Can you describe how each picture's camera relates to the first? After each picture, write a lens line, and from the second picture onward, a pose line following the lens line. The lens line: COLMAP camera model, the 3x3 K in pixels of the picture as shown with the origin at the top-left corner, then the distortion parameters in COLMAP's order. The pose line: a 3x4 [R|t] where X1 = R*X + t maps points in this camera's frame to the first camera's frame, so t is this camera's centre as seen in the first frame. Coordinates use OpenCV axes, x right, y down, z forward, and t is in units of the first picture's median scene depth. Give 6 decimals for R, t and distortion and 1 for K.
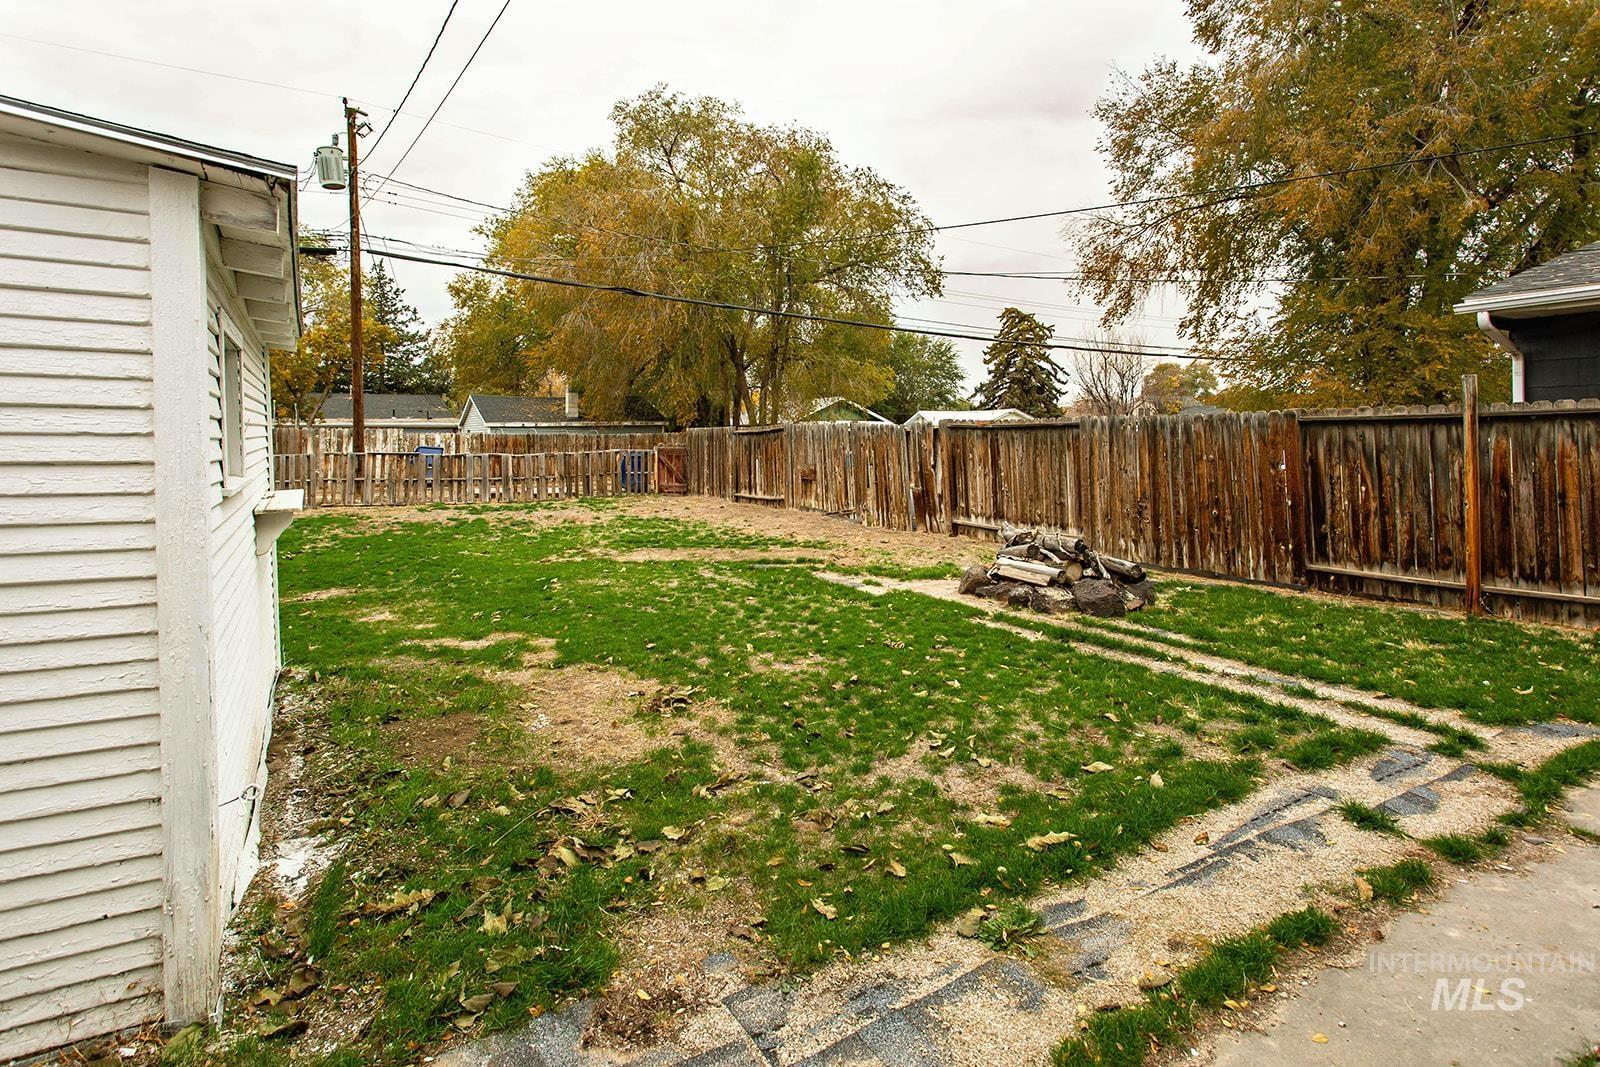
lens RADIAL K [[827.8, 0, 803.6], [0, 827.8, 443.6], [0, 0, 1]] dist [0.004616, 0.001217]
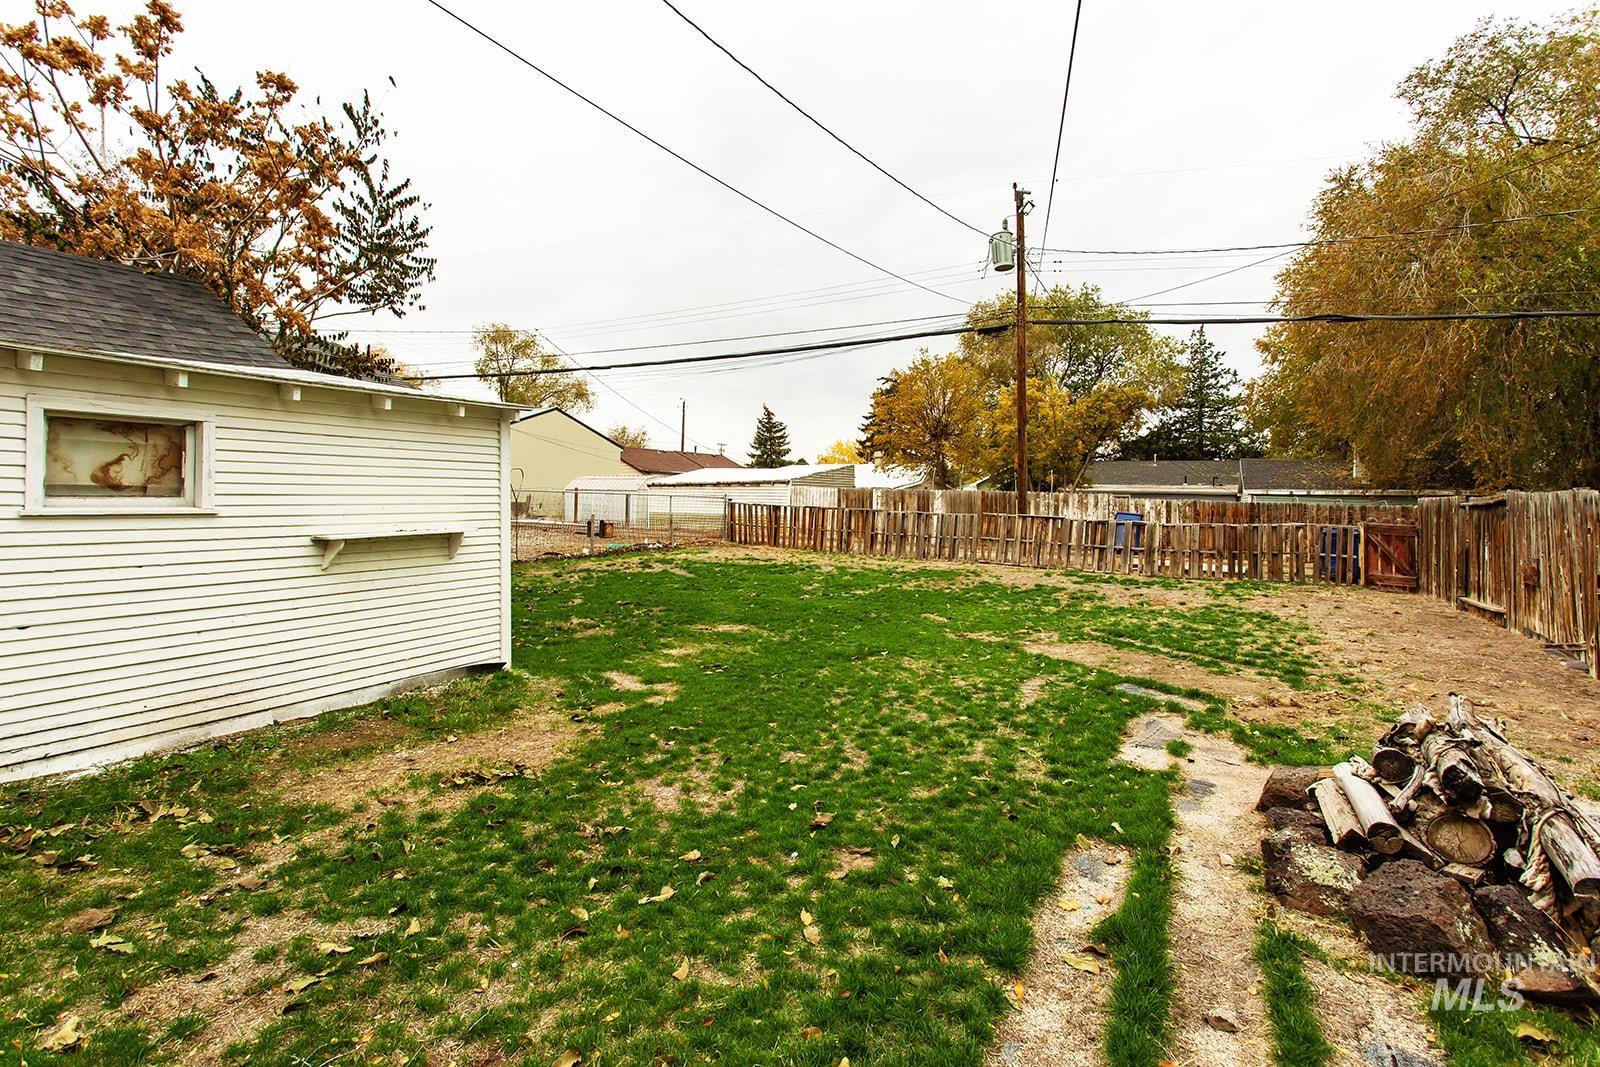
lens RADIAL K [[825.3, 0, 798.5], [0, 825.3, 497.1], [0, 0, 1]] dist [0.003647, 0.000669]
pose [[0.531474, 0.017077, -0.846902, 0.295896], [-0.032380, 0.999476, -0.000166, -0.003435], [0.846455, 0.027510, 0.531748, 0.297469]]
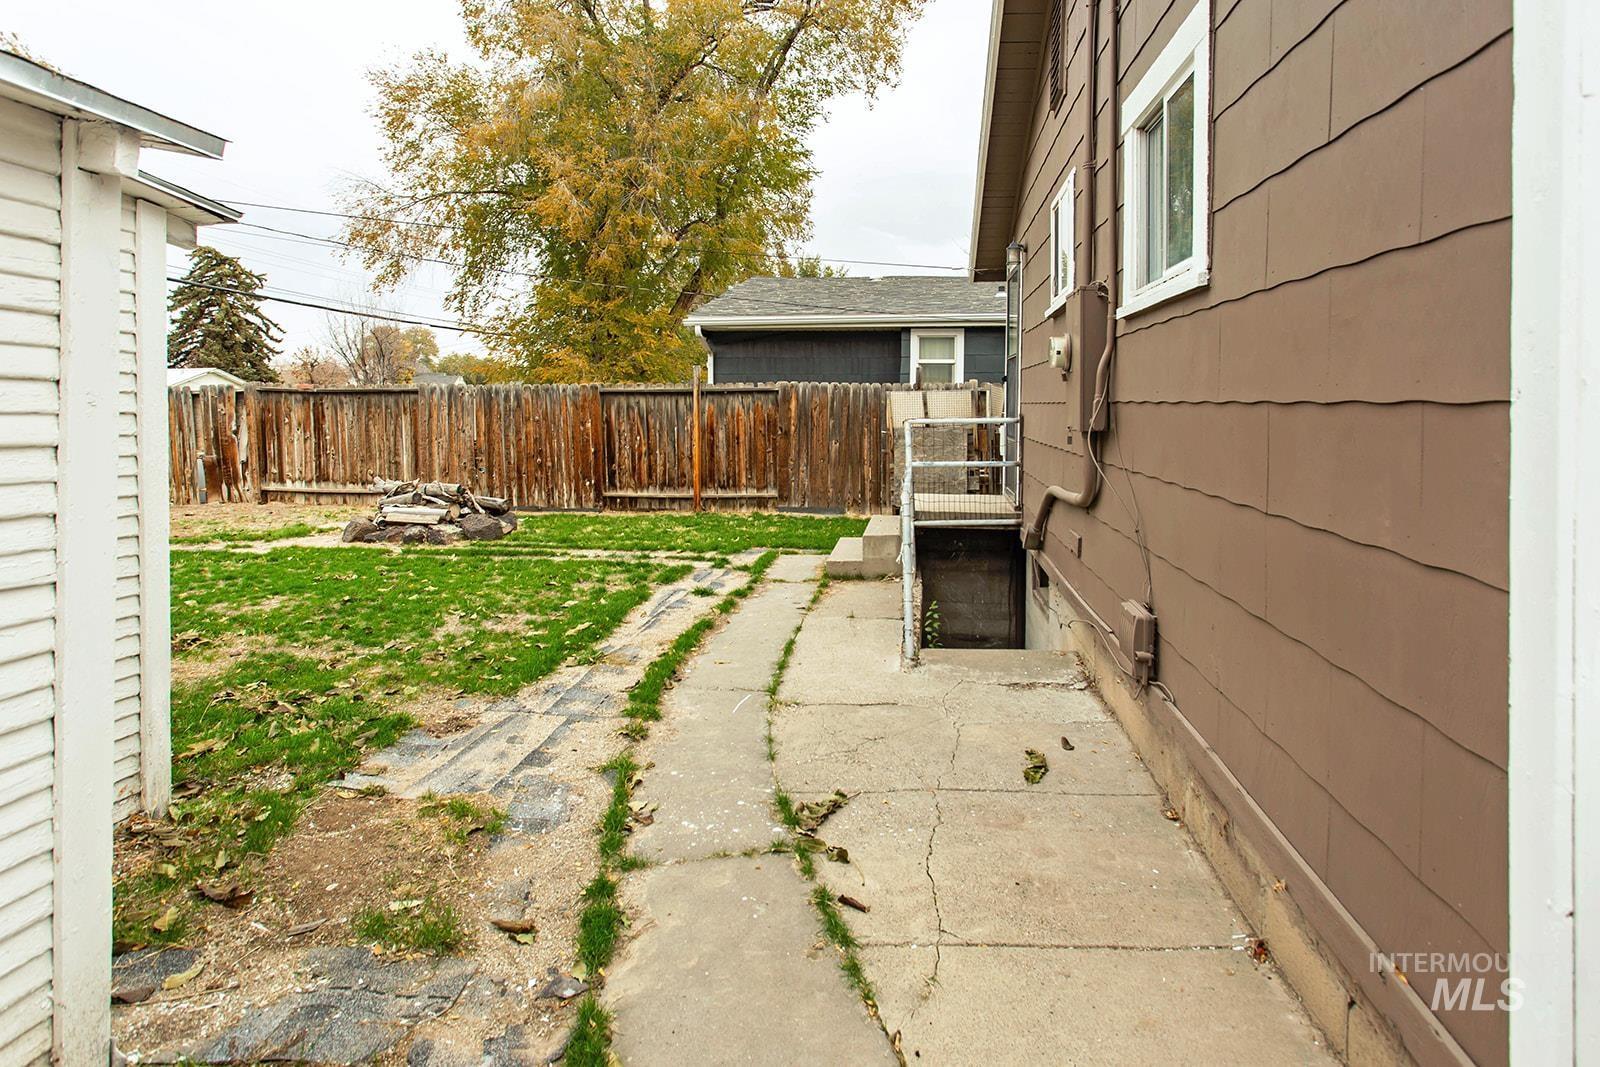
lens RADIAL K [[825.3, 0, 798.5], [0, 825.3, 497.1], [0, 0, 1]] dist [0.003647, 0.000669]
pose [[0.644570, -0.079476, 0.760403, -0.184487], [-0.000950, 0.994498, 0.104748, 0.002527], [-0.764545, -0.068239, 0.640948, -0.121405]]
